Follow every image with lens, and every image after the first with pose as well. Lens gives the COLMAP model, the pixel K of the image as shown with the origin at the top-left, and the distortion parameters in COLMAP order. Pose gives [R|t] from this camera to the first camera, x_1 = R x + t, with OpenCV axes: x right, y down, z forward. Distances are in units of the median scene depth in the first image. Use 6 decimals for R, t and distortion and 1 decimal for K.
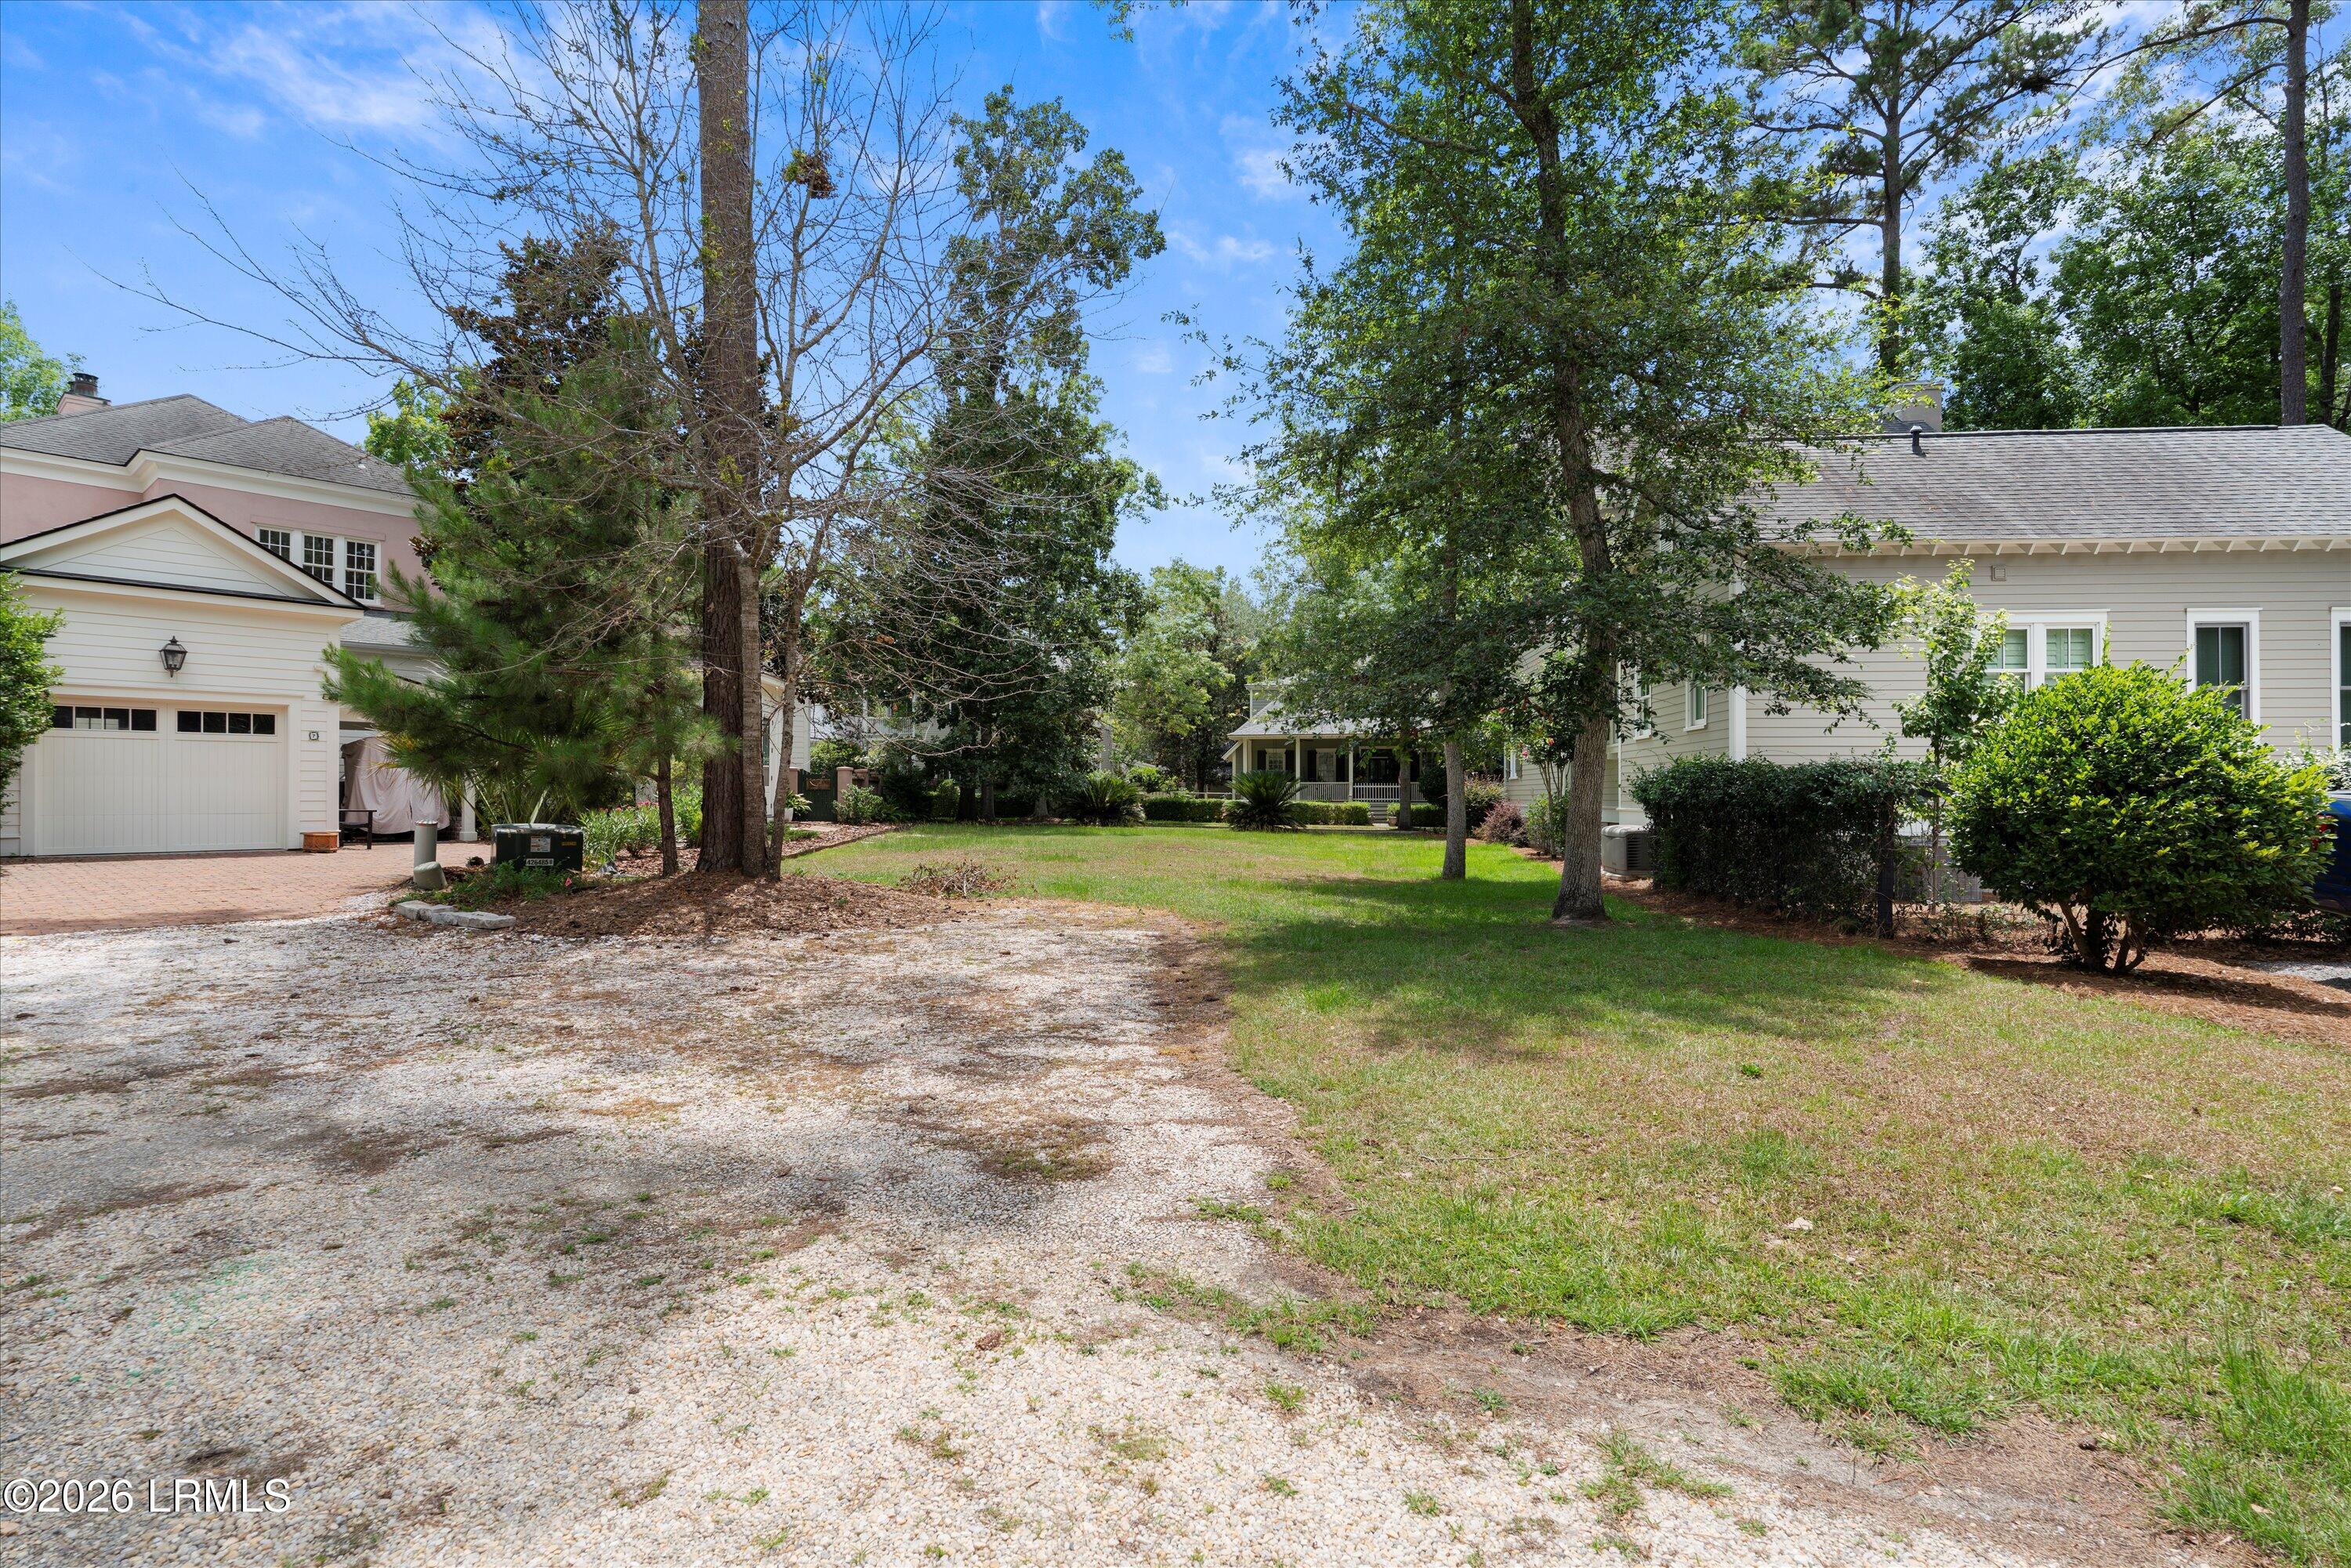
lens RADIAL K [[1136.6, 0, 1175.7], [0, 1136.6, 779.7], [0, 0, 1]] dist [0.000205, 0.000515]
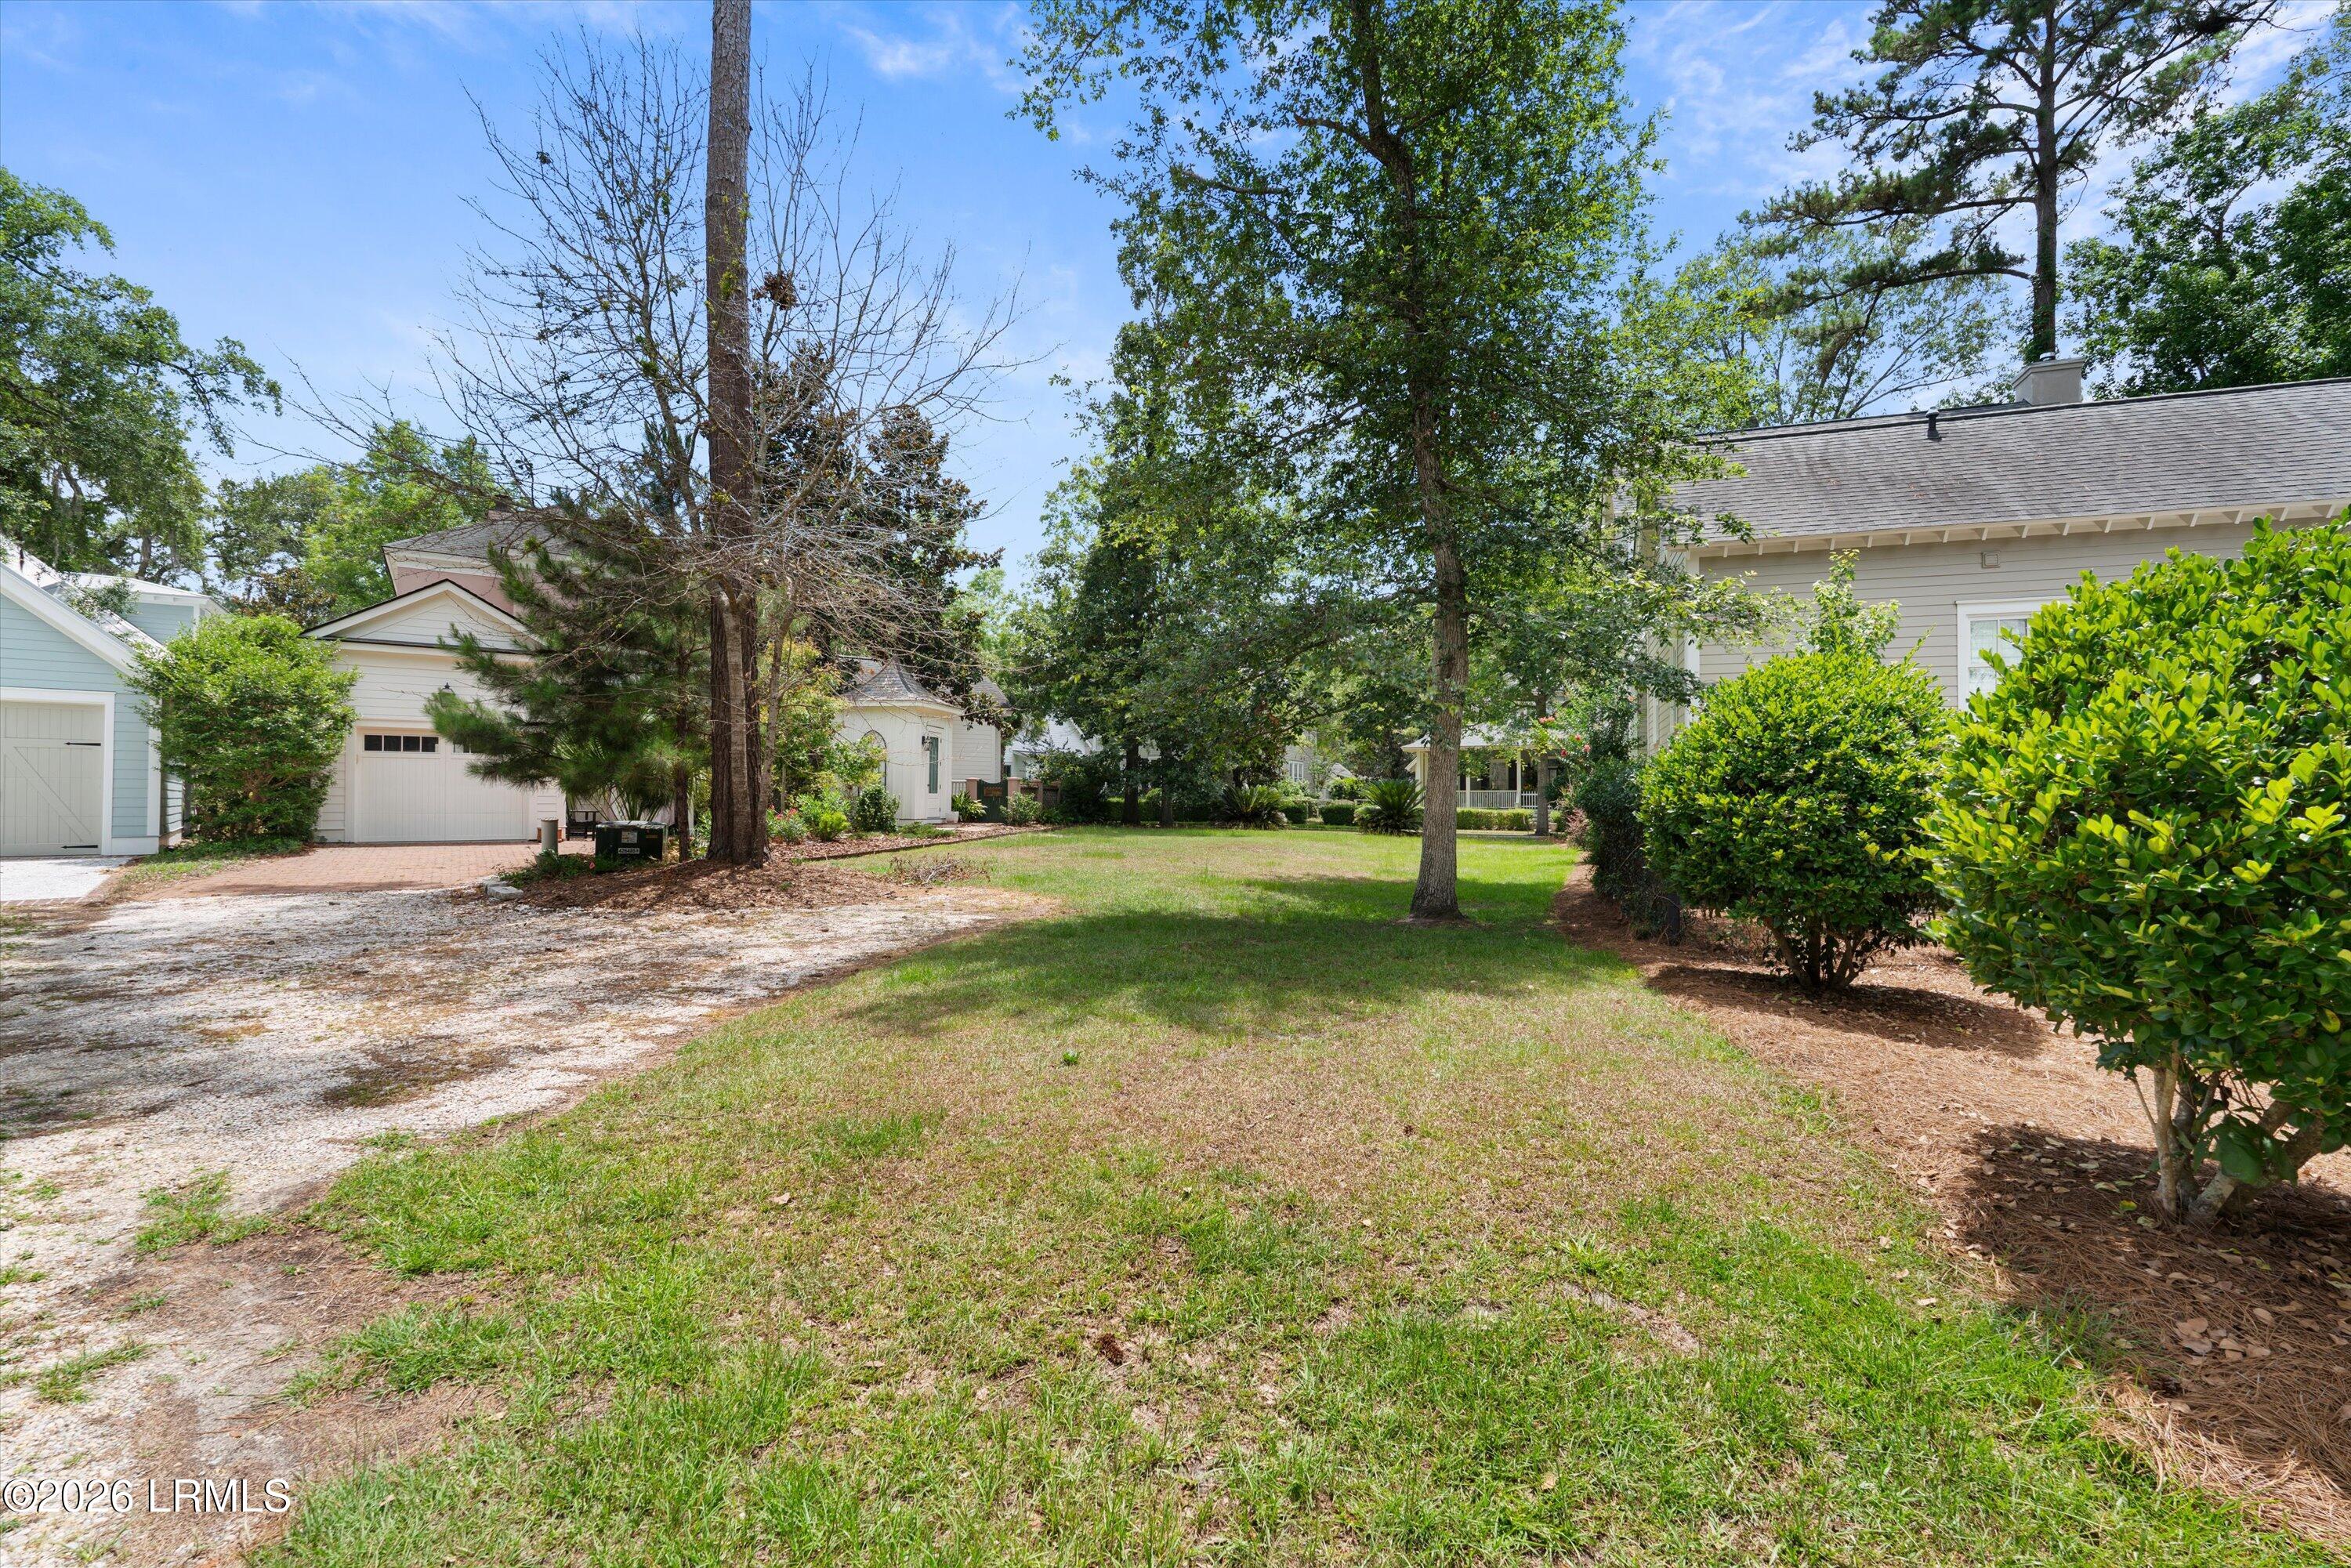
lens RADIAL K [[1002.0, 0, 1175.8], [0, 1002.0, 779.4], [0, 0, 1]] dist [-0.001368, -0.000457]
pose [[0.970235, -0.004268, -0.242128, 0.175323], [0.001718, 0.999941, -0.010740, 0.003347], [0.242159, 0.010005, 0.970185, 0.030696]]
